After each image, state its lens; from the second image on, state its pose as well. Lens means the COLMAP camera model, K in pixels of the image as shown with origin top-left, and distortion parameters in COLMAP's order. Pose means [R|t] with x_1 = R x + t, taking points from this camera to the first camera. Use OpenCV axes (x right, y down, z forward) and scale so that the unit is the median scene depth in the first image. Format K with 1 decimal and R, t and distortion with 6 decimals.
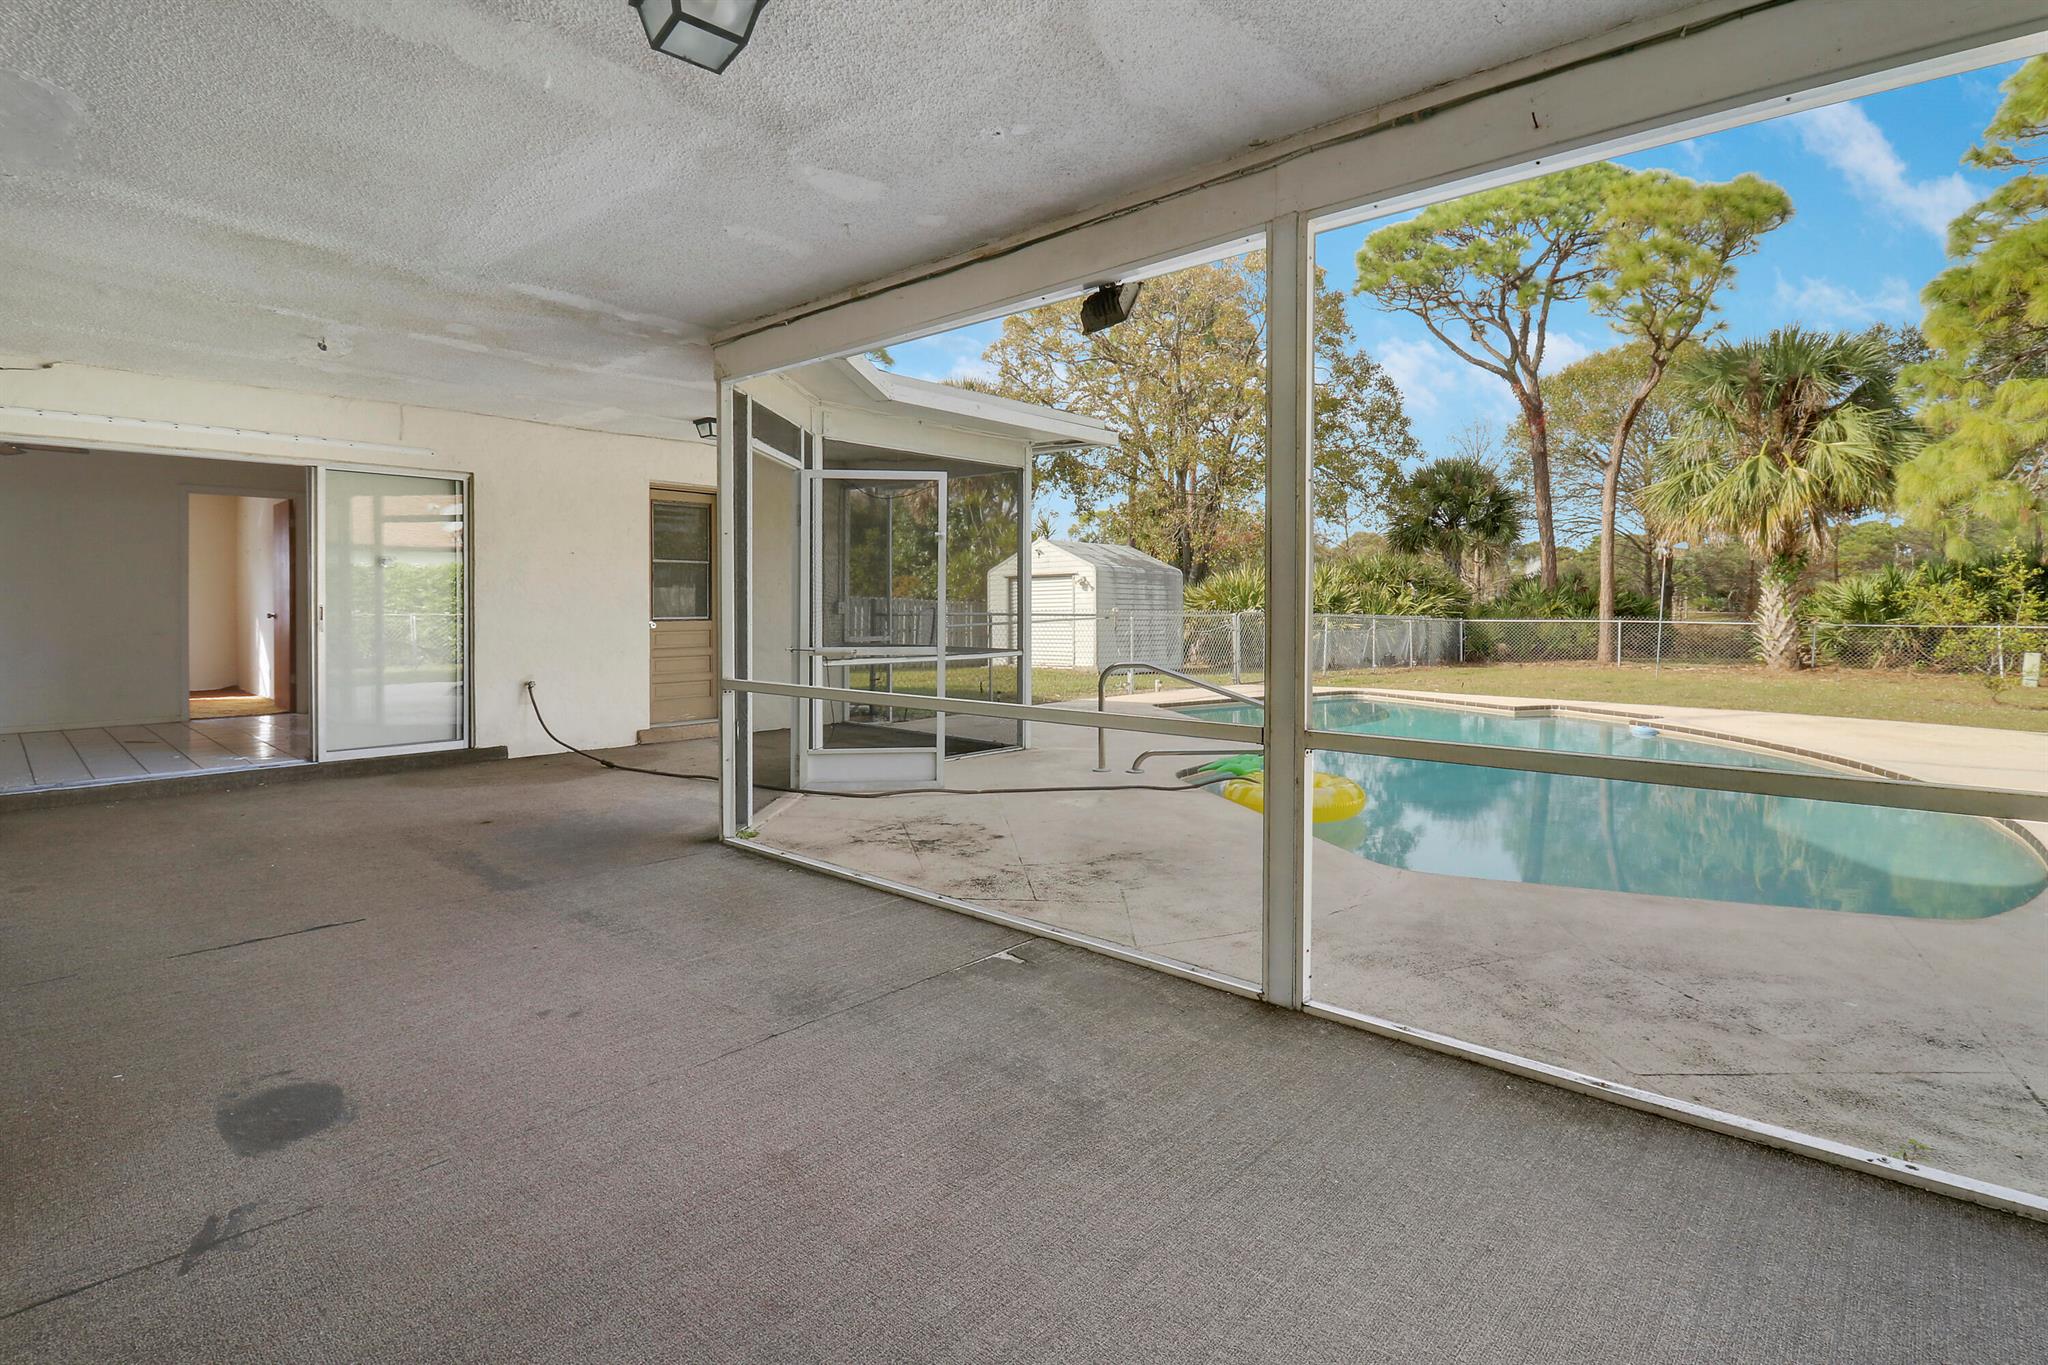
lens RADIAL K [[964.5, 0, 1046.4], [0, 964.5, 616.9], [0, 0, 1]] dist [0.004382, -0.010988]
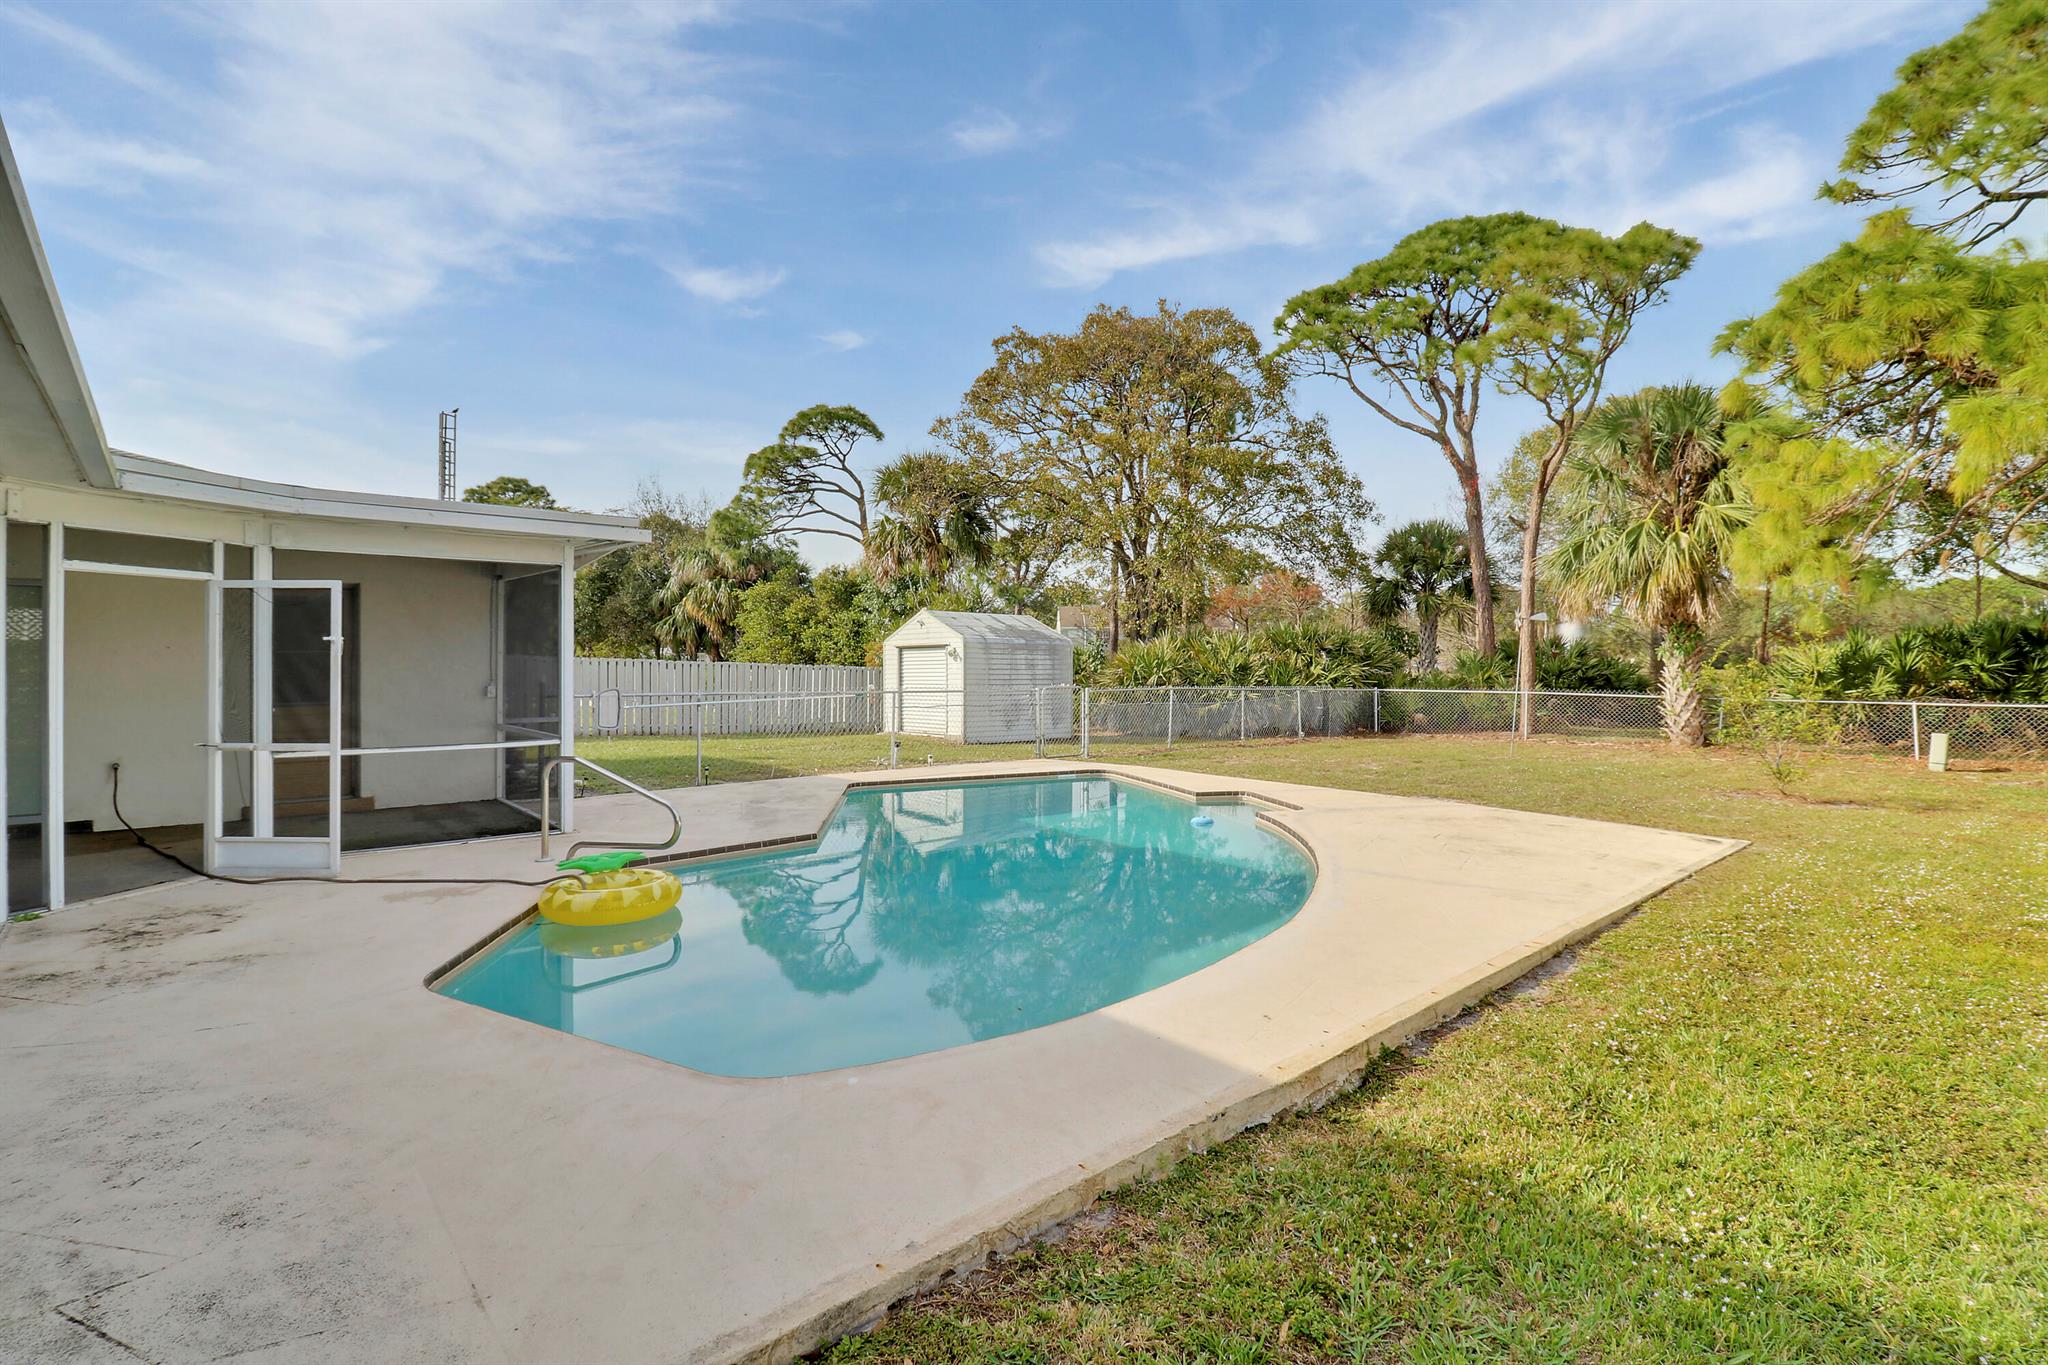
lens RADIAL K [[964.5, 0, 1060.2], [0, 964.5, 635.7], [0, 0, 1]] dist [0.004382, -0.010988]
pose [[0.994674, -0.002397, -0.103046, 1.606756], [-0.001502, 0.999286, -0.037751, -0.102181], [0.103063, 0.037705, 0.993960, 0.058485]]
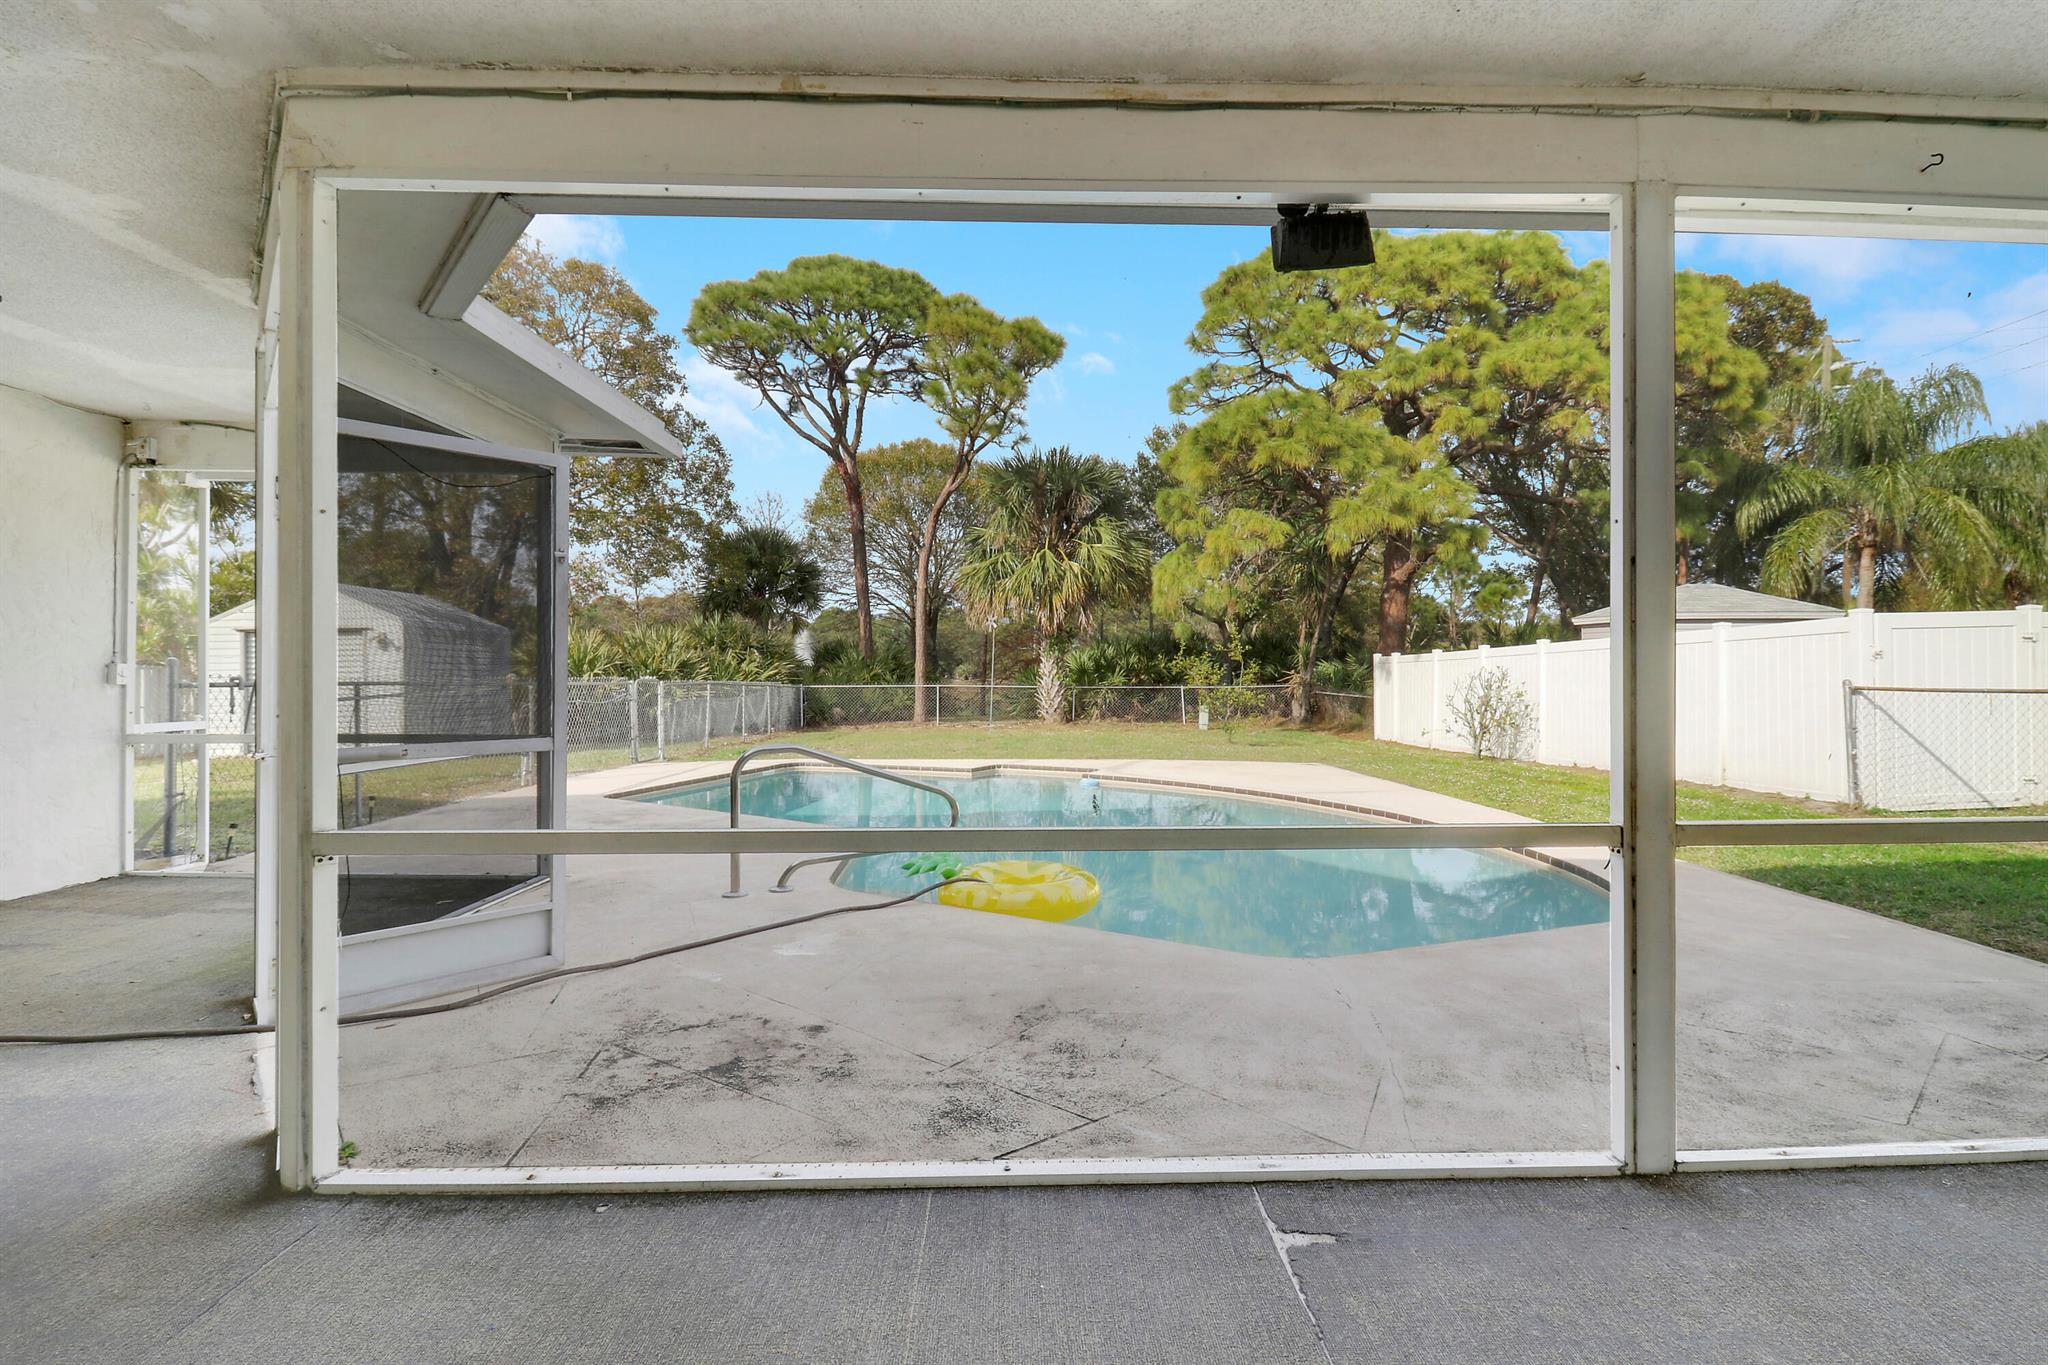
lens RADIAL K [[964.5, 0, 1023.1], [0, 964.5, 670.8], [0, 0, 1]] dist [0.004382, -0.010988]
pose [[0.742420, 0.001496, 0.669934, -0.600340], [0.007391, 0.999918, -0.010425, -0.004338], [-0.669894, 0.012691, 0.742348, 0.676920]]
